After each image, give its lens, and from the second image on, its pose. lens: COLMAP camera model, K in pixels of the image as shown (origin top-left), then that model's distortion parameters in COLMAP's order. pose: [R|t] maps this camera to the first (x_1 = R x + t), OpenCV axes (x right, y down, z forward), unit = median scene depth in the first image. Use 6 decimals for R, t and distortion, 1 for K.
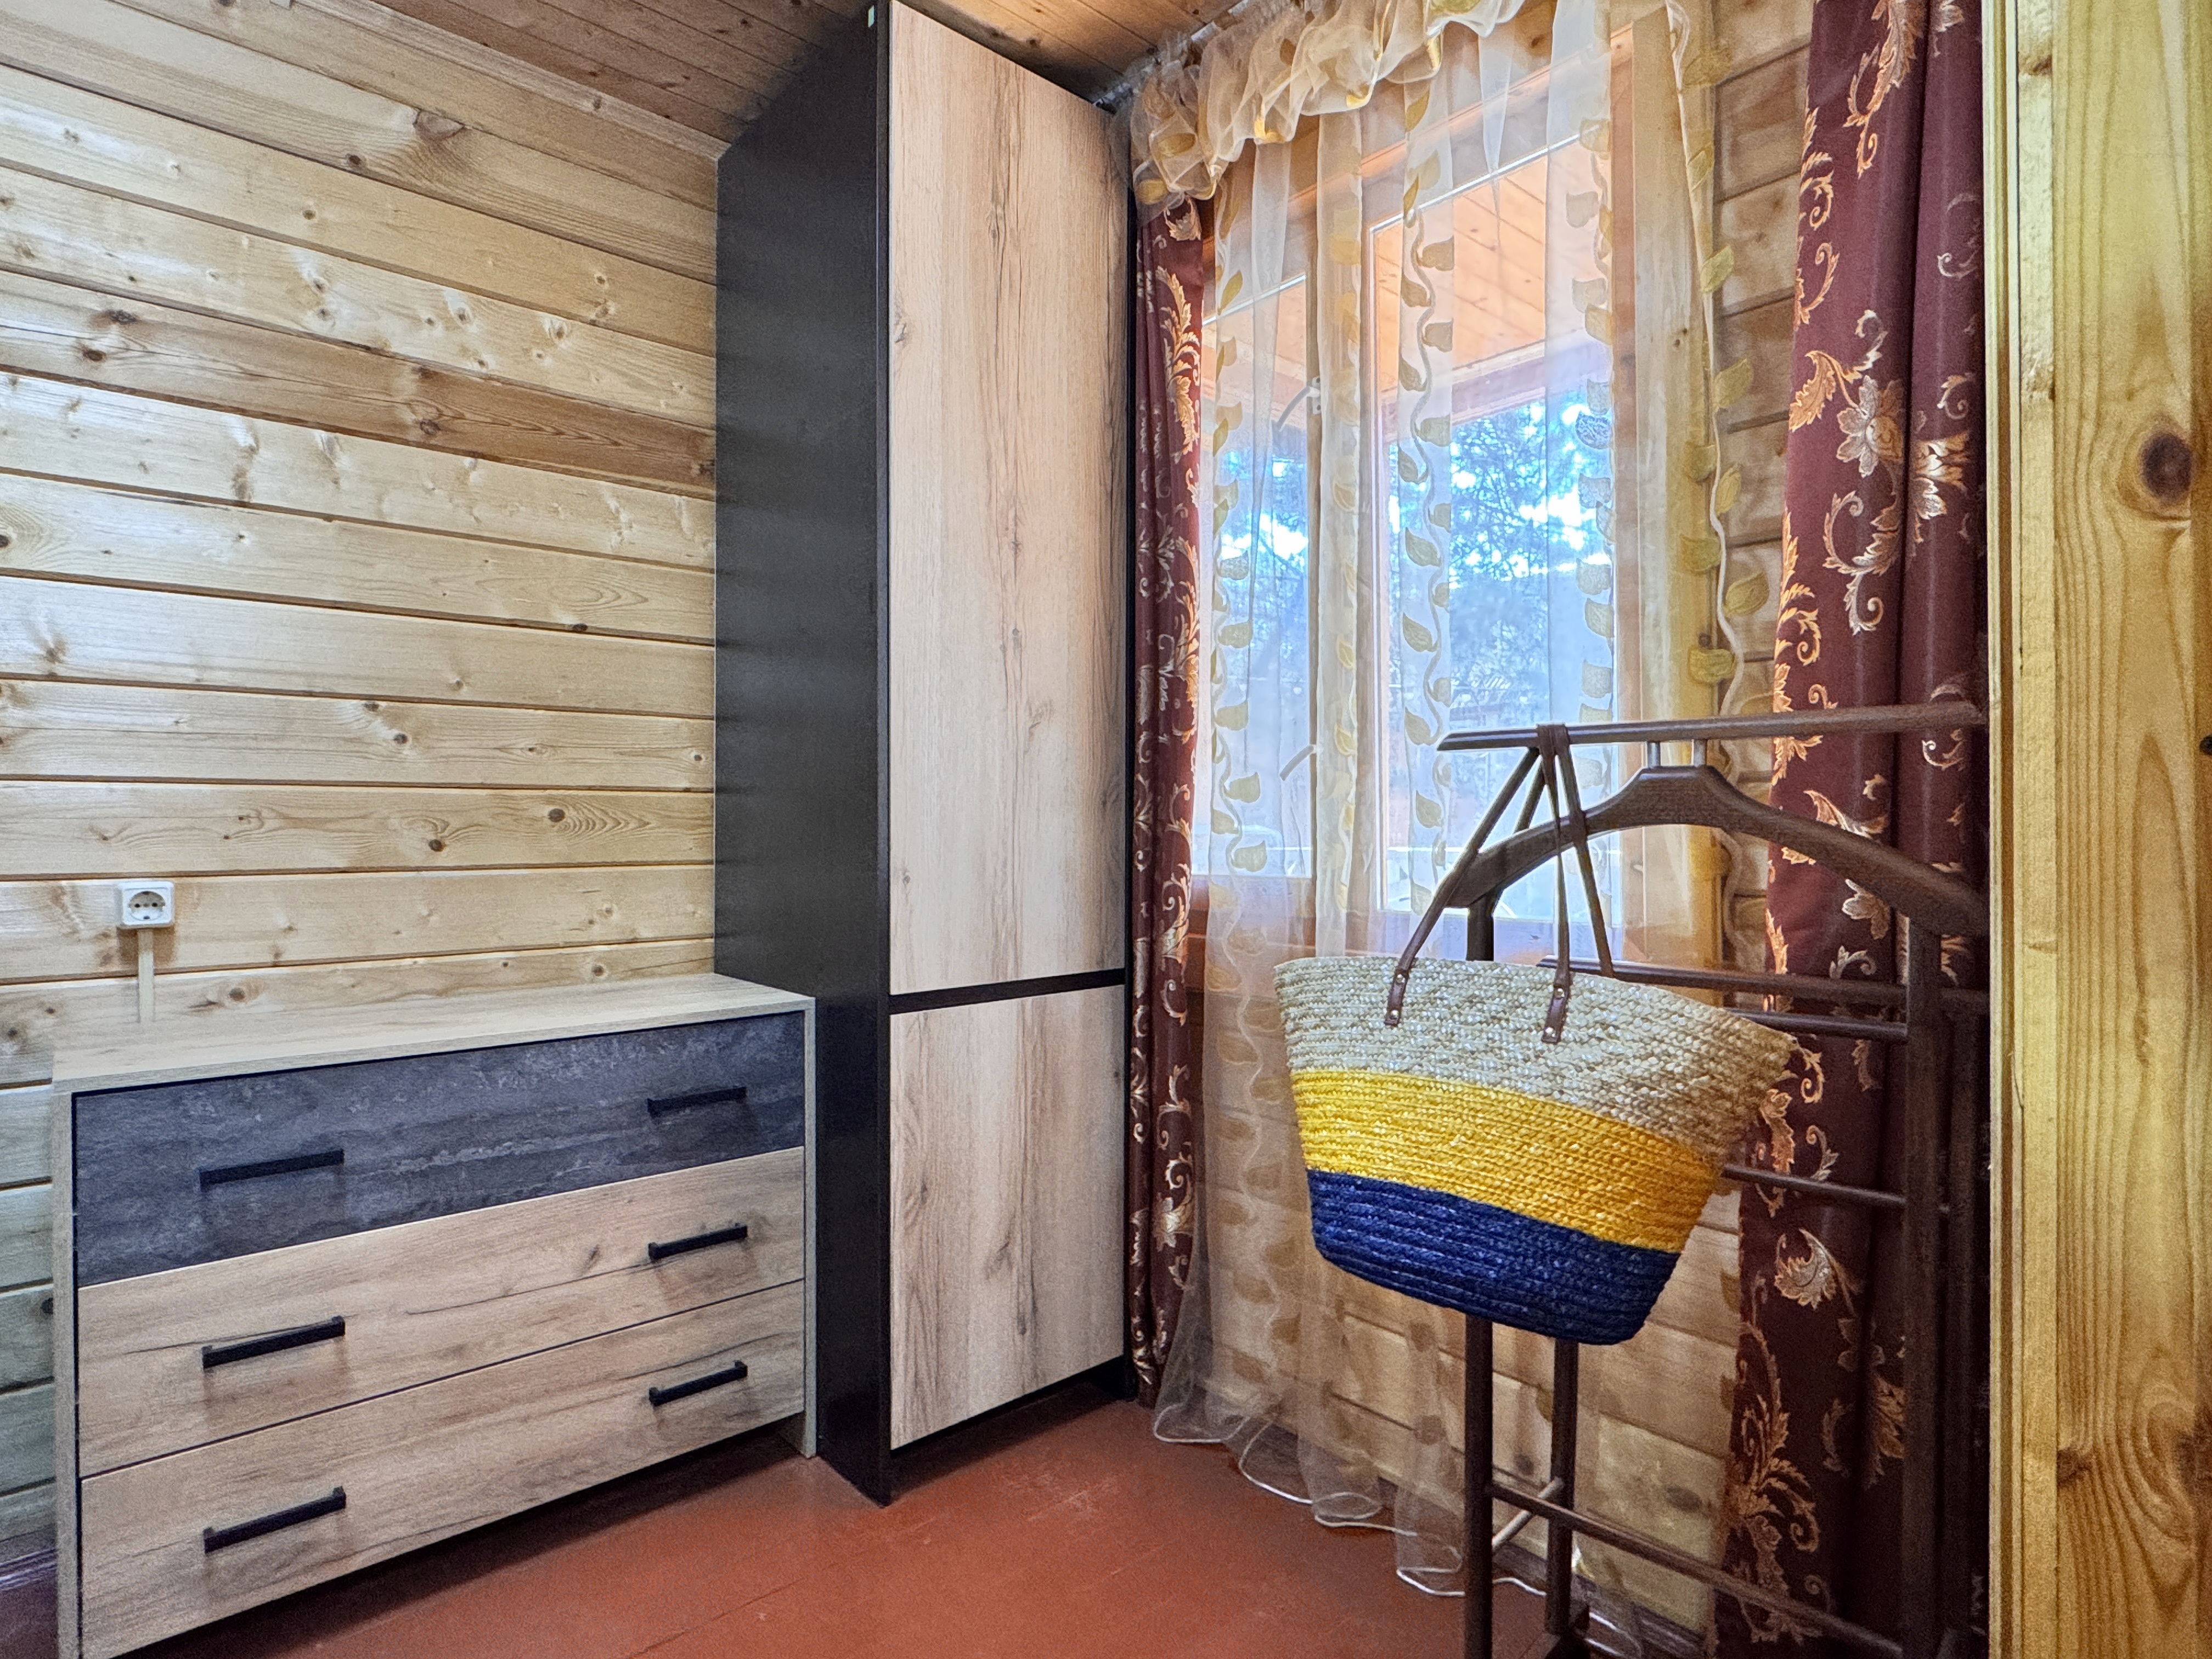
lens RADIAL K [[1185.8, 0, 1106.0], [0, 1185.8, 829.5], [0, 0, 1]] dist [-0.002158, 0.001105]
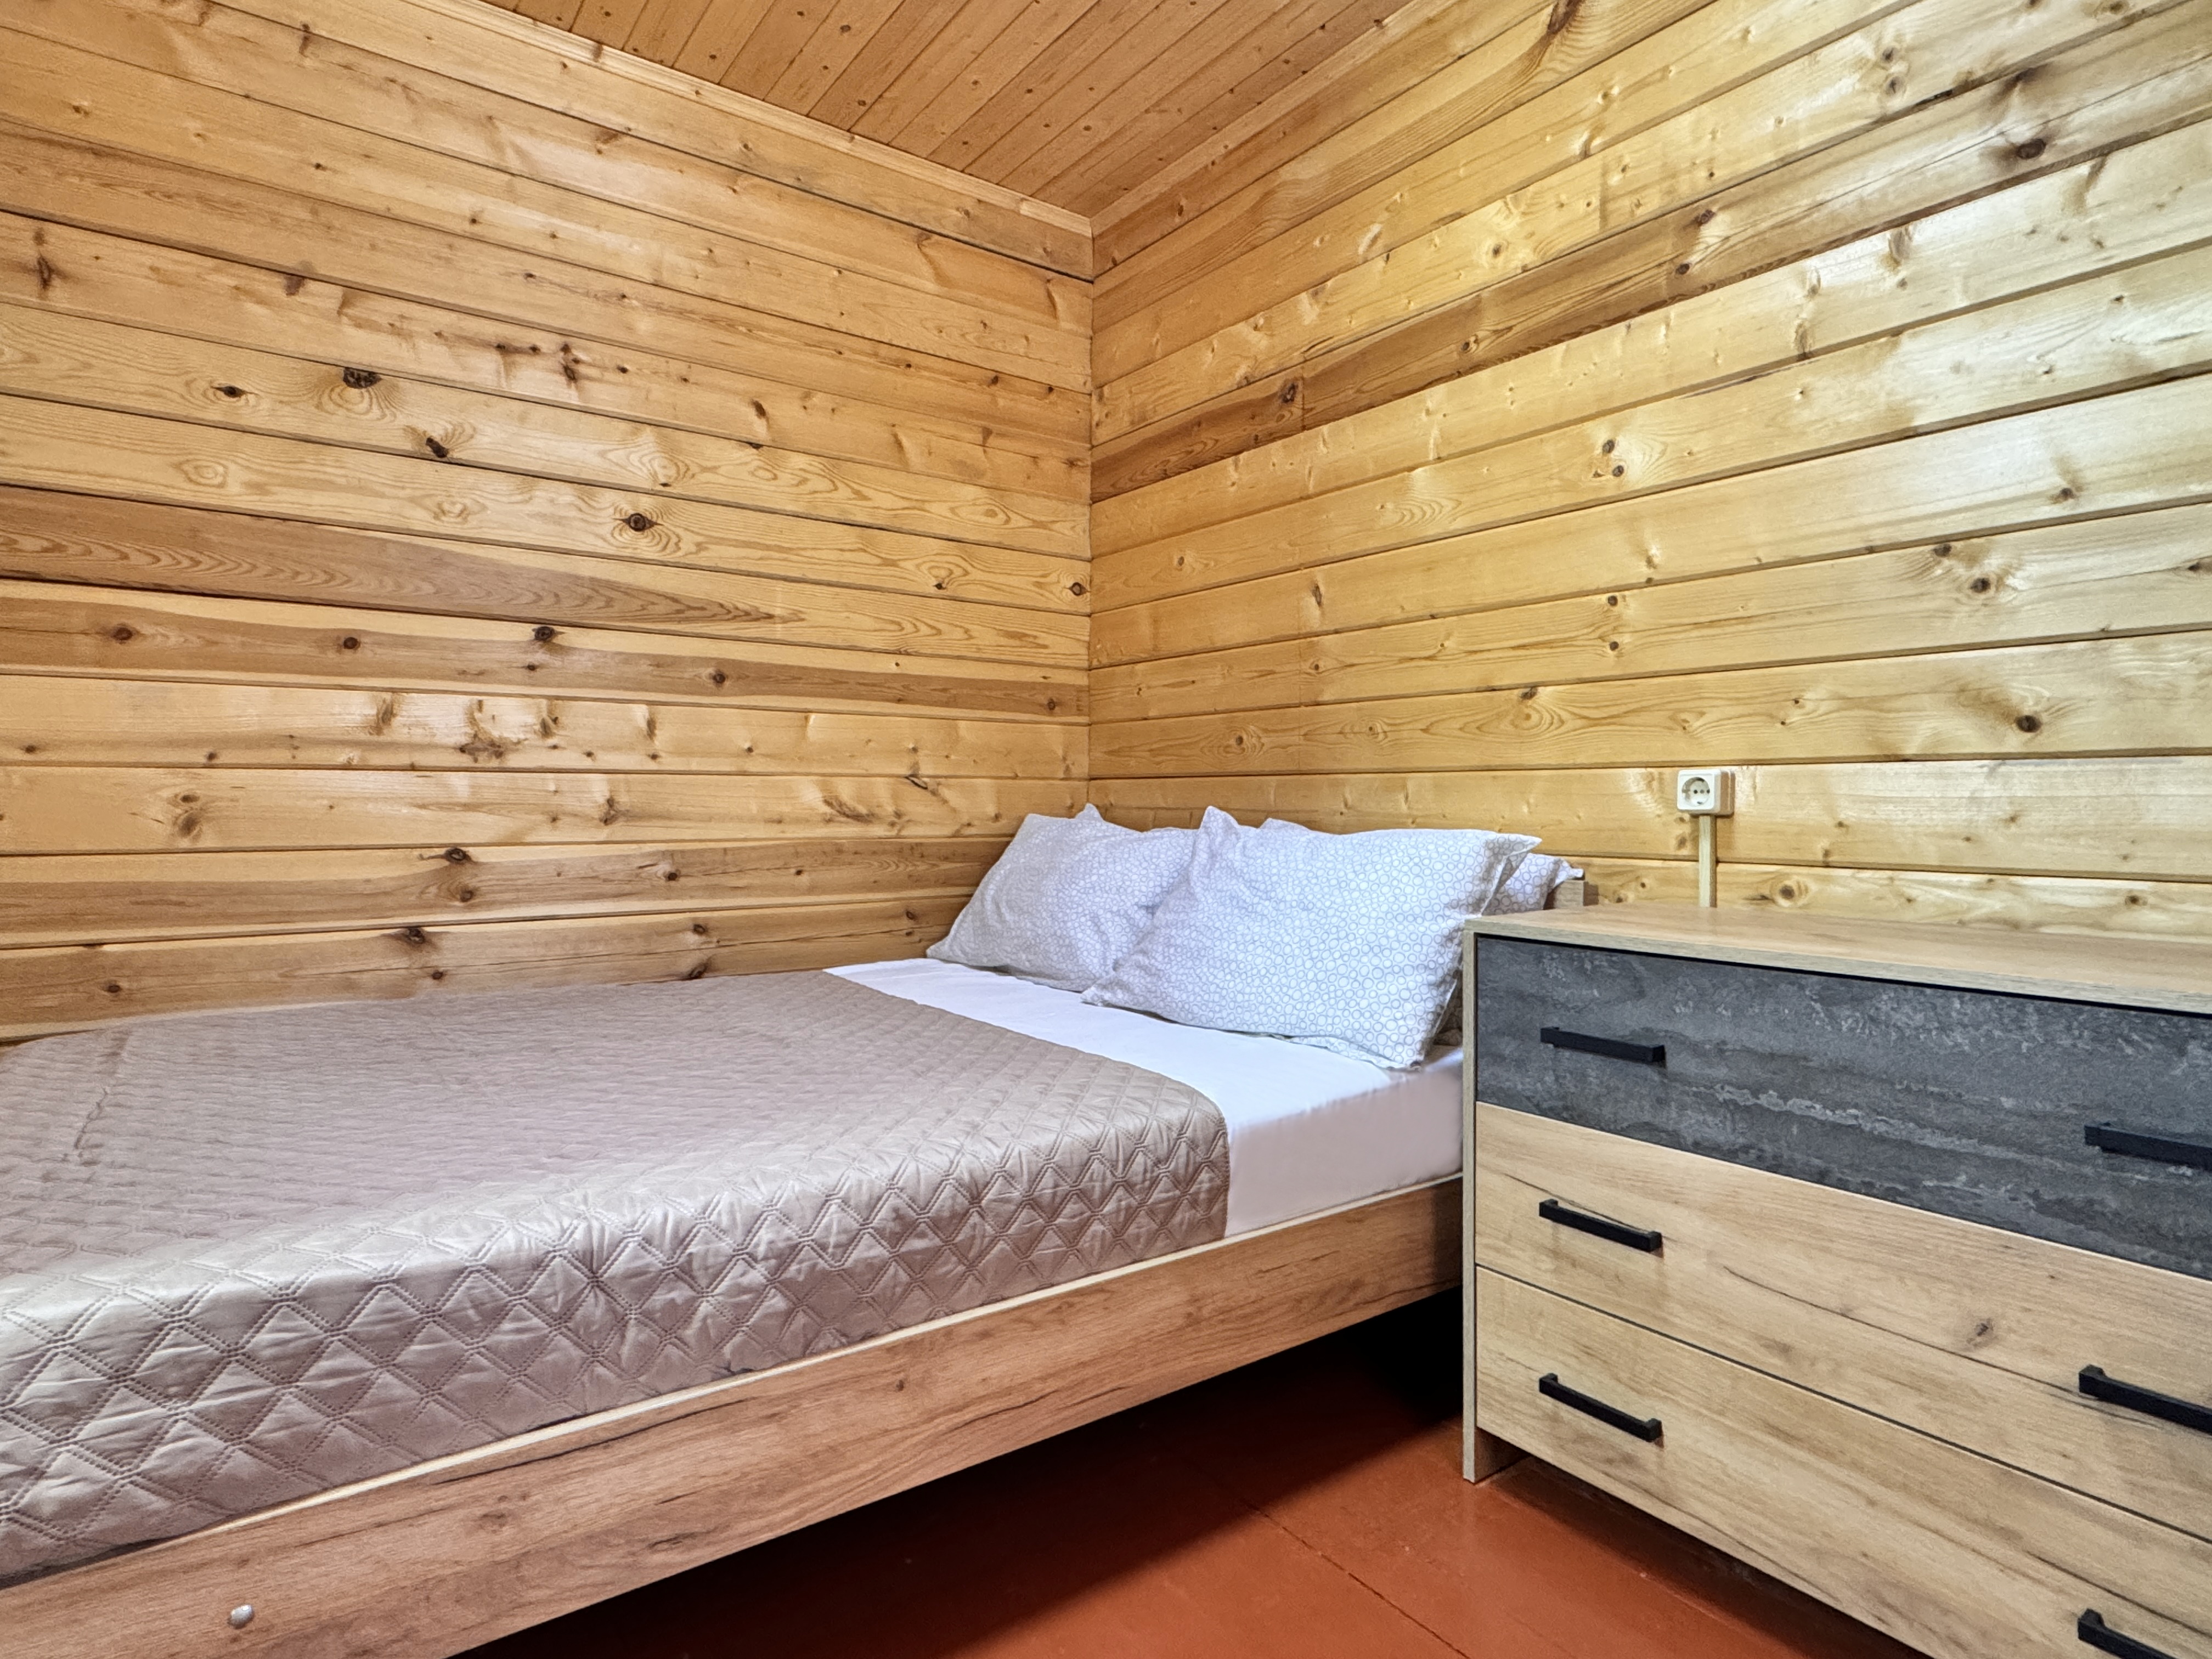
lens RADIAL K [[1185.8, 0, 1106.0], [0, 1185.8, 829.5], [0, 0, 1]] dist [-0.002158, 0.001105]
pose [[-0.095494, 0.028269, -0.995029, 0.268248], [-0.006632, 0.999556, 0.029034, 0.075160], [0.995408, 0.009371, -0.095264, 0.625191]]
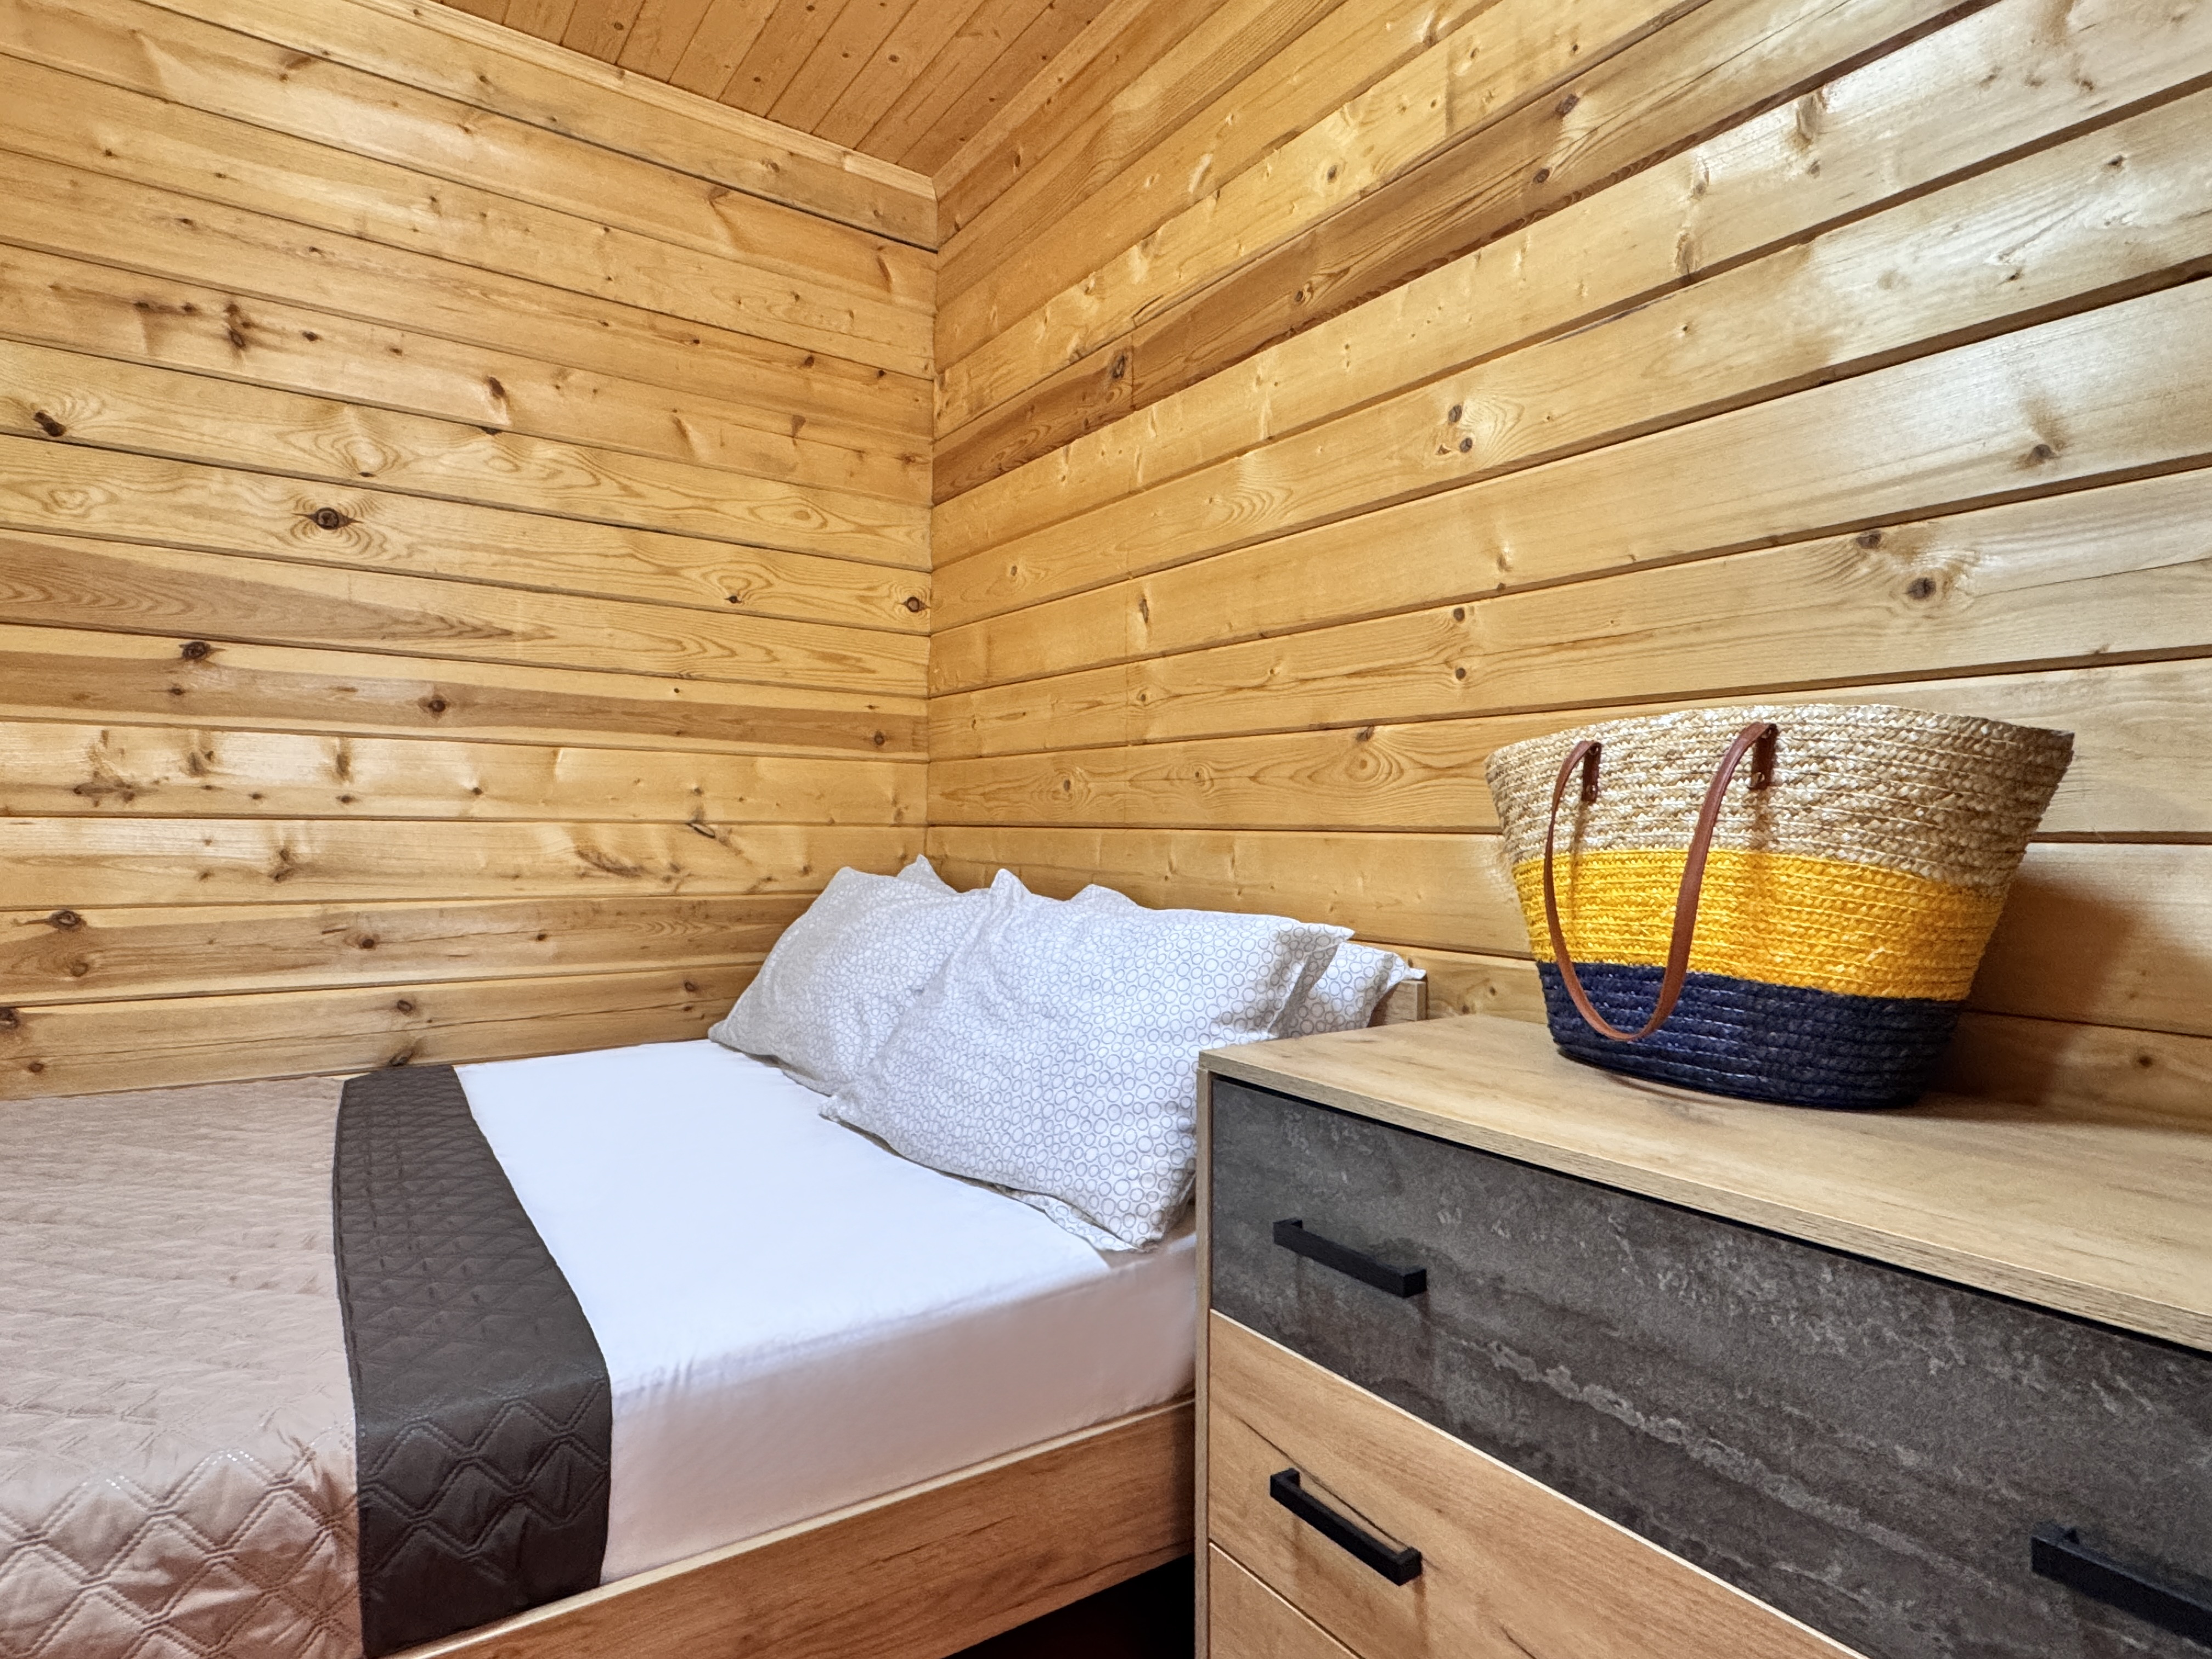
lens RADIAL K [[1185.8, 0, 1106.0], [0, 1185.8, 829.5], [0, 0, 1]] dist [-0.002158, 0.001105]
pose [[-0.123850, 0.005037, -0.992288, -0.030330], [-0.016822, 0.999833, 0.007175, 0.040108], [0.992158, 0.017581, -0.123744, 0.858175]]
